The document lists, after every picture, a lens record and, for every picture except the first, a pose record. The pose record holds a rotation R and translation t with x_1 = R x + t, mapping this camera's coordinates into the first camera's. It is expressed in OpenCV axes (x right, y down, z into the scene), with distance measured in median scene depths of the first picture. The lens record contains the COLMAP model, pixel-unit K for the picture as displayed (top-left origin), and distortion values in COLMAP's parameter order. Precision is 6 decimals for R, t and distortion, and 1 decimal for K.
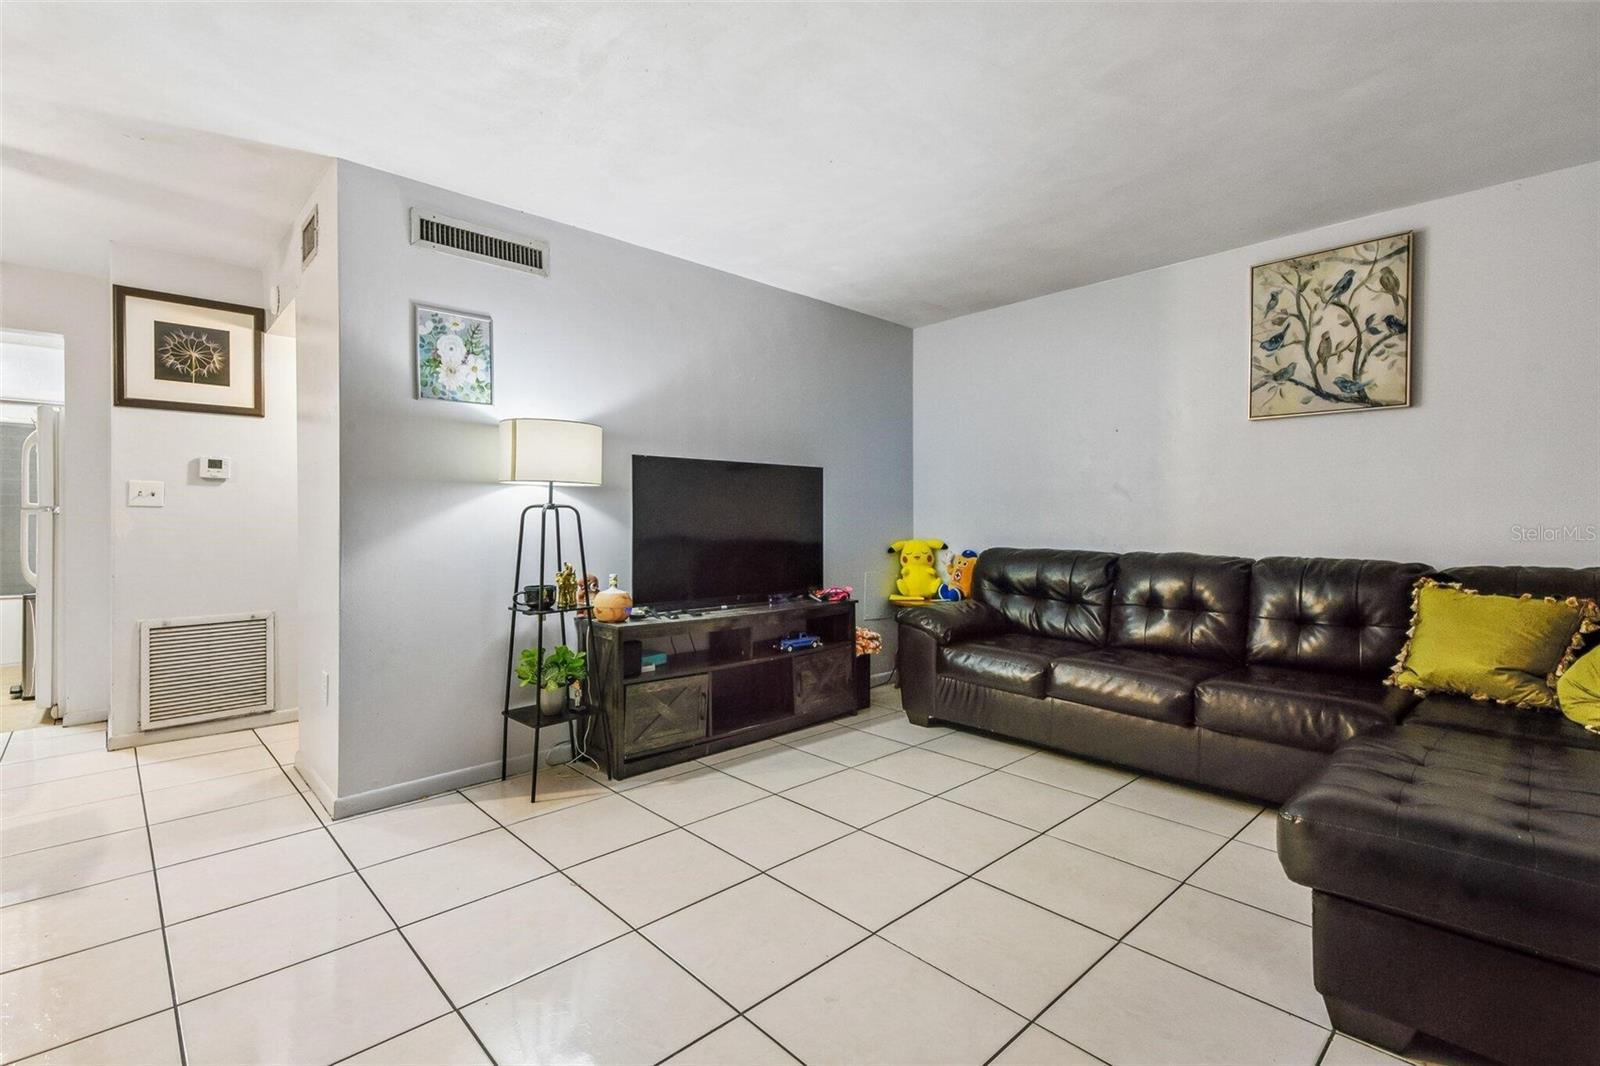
lens RADIAL K [[734.4, 0, 800.2], [0, 734.4, 513.1], [0, 0, 1]] dist [0.010652, -0.000685]
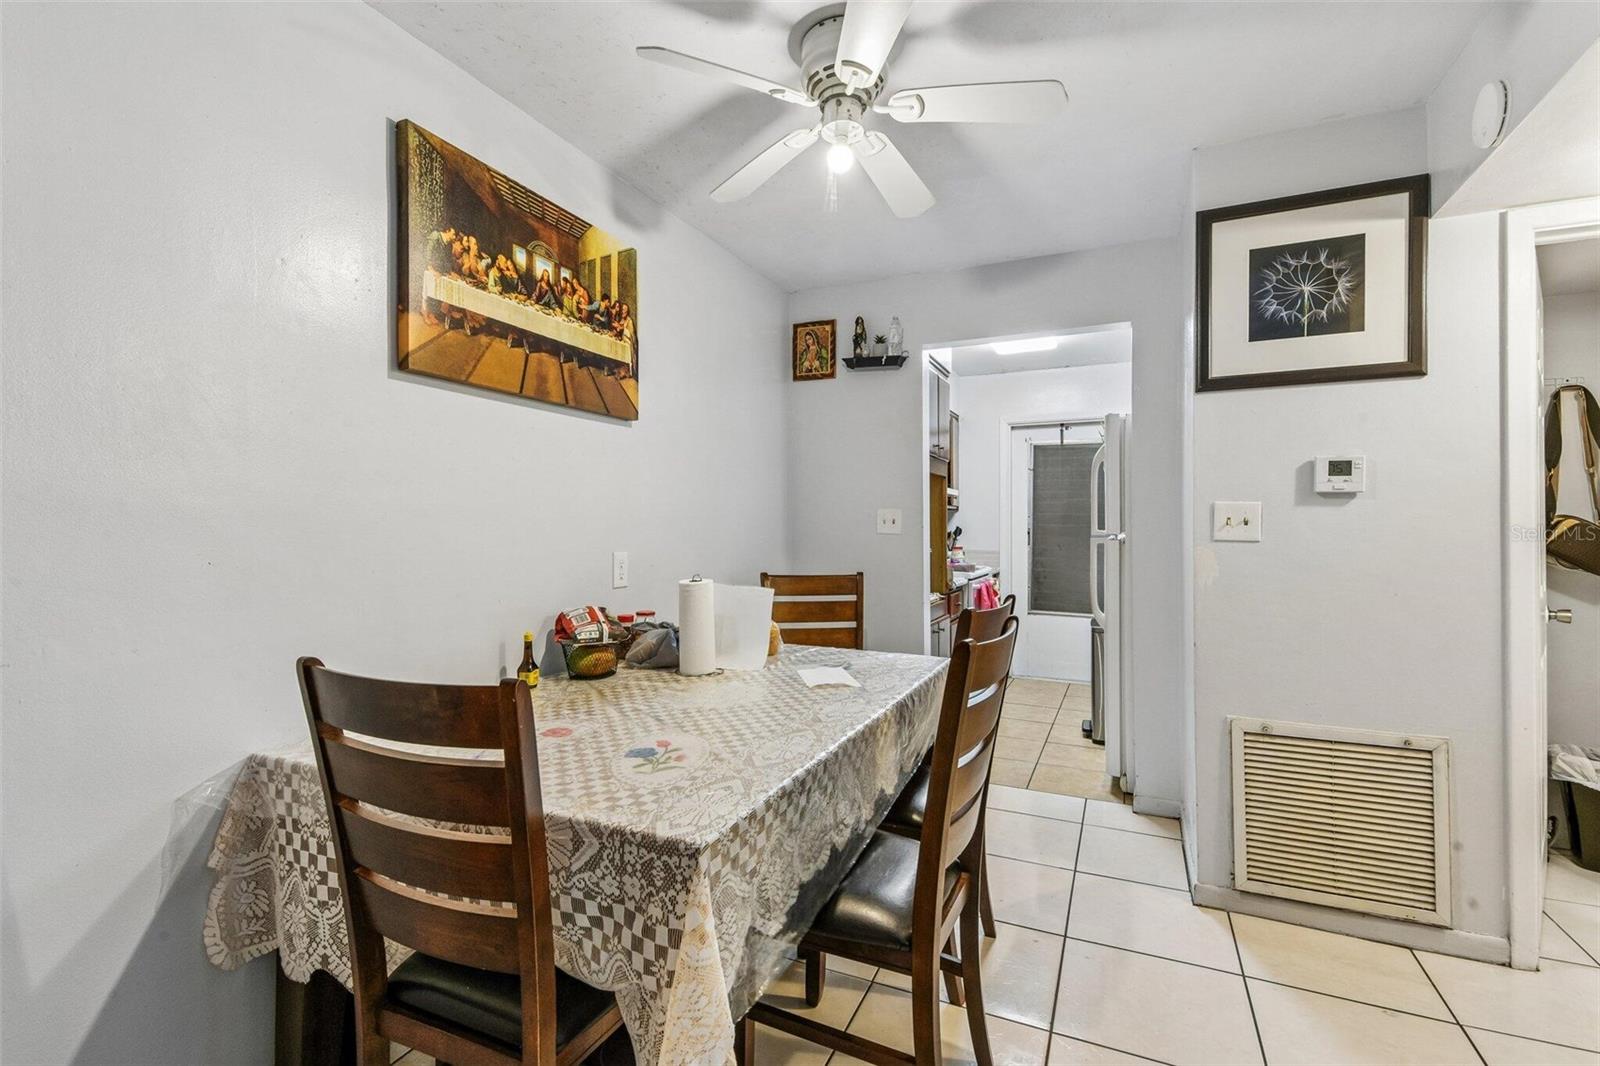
lens RADIAL K [[734.4, 0, 797.5], [0, 734.4, 529.0], [0, 0, 1]] dist [0.010652, -0.000685]
pose [[0.378353, -0.001141, -0.925661, -0.415696], [0.000791, 0.999999, -0.000909, -0.018224], [0.925661, -0.000389, 0.378354, 0.384613]]
